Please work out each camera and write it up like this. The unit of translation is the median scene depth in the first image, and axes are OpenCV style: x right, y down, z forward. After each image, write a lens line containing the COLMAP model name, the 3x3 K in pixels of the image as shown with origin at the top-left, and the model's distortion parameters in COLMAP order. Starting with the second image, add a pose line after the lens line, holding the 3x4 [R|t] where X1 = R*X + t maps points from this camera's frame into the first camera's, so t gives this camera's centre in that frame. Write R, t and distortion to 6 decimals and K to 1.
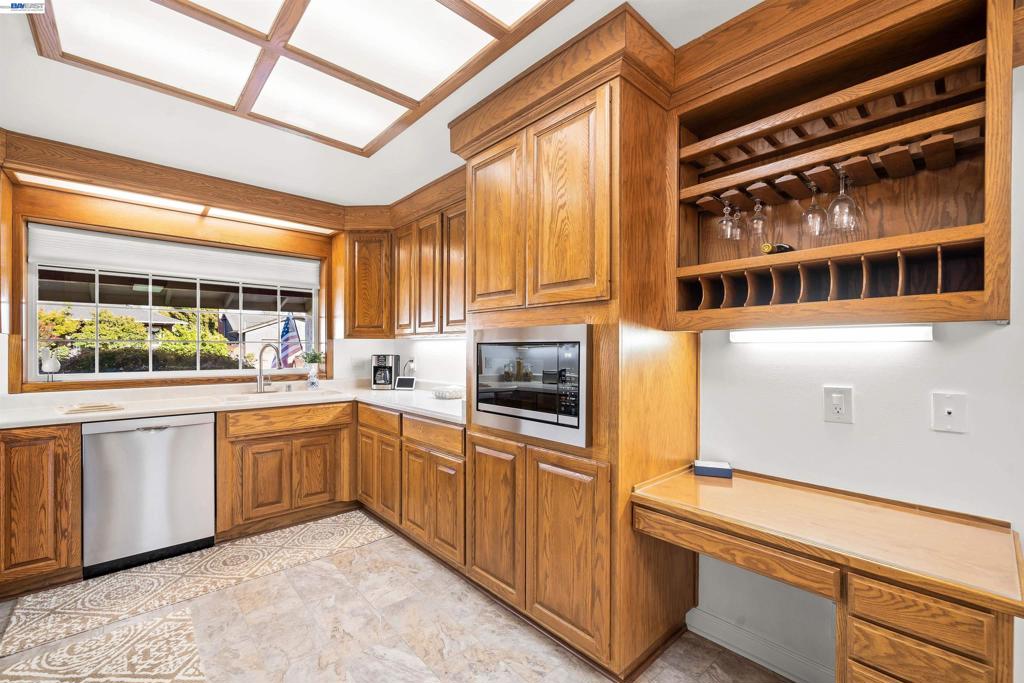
lens RADIAL K [[426.0, 0, 505.6], [0, 426.0, 352.1], [0, 0, 1]] dist [-0.001124, -0.000365]
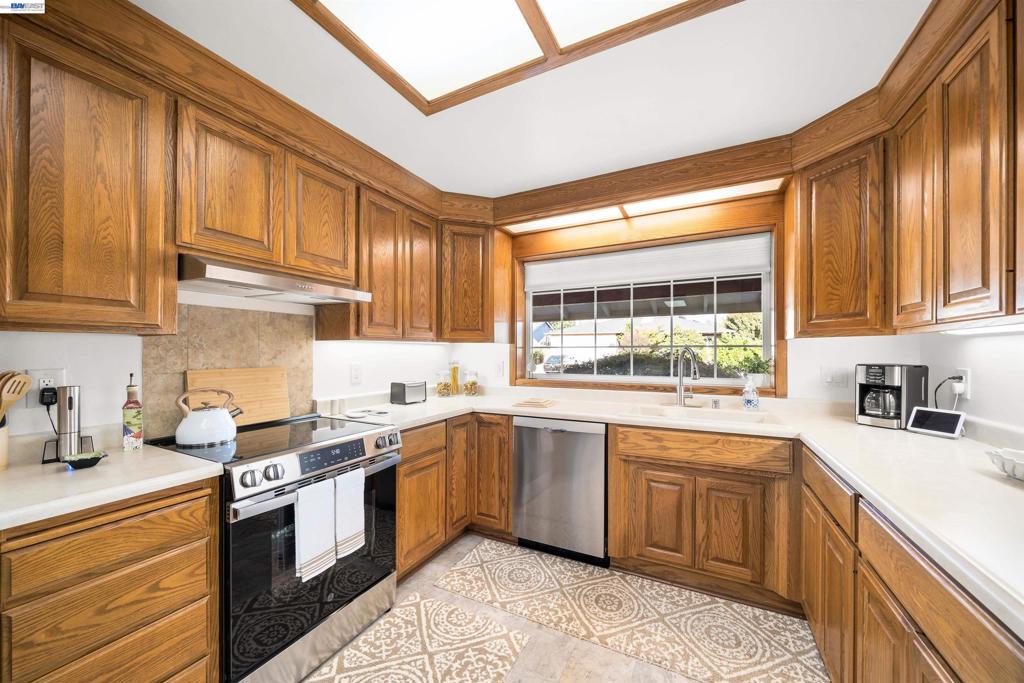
lens RADIAL K [[376.3, 0, 509.7], [0, 376.3, 351.7], [0, 0, 1]] dist [-0.002812, -0.000150]
pose [[0.356373, -0.004865, -0.934331, 0.001076], [-0.005402, 0.999959, -0.007267, -0.005819], [0.934328, 0.007636, 0.356332, 0.498561]]
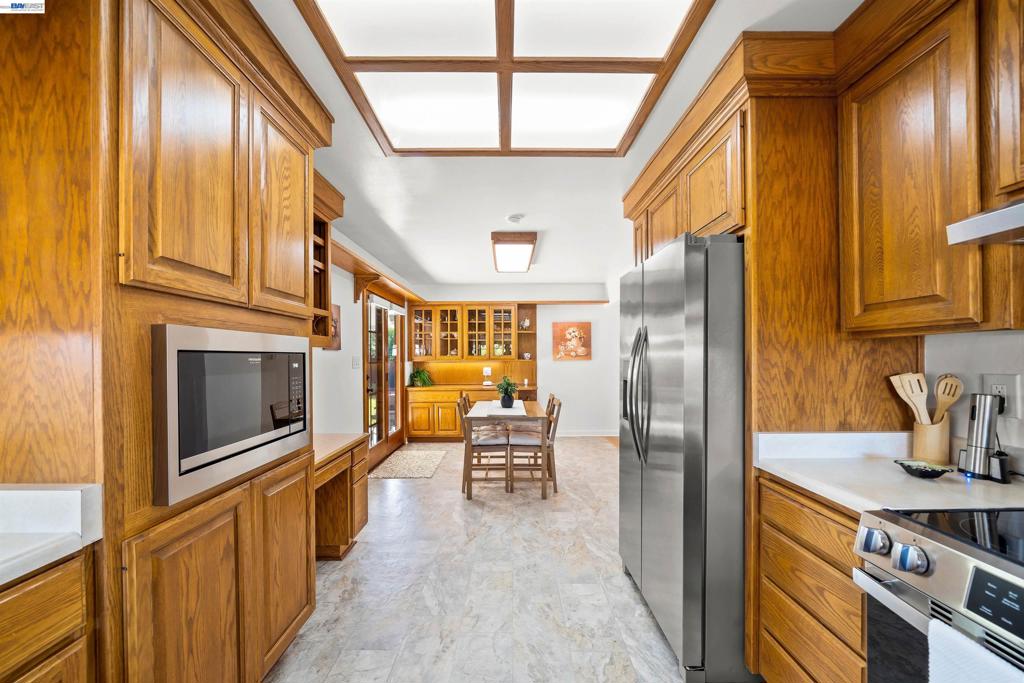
lens RADIAL K [[380.3, 0, 510.1], [0, 380.3, 357.5], [0, 0, 1]] dist [-0.002036, -0.000098]
pose [[-0.748698, -0.001659, 0.662909, -0.520480], [0.006443, 0.999931, 0.009779, -0.010836], [-0.662880, 0.011593, -0.748636, 0.805460]]
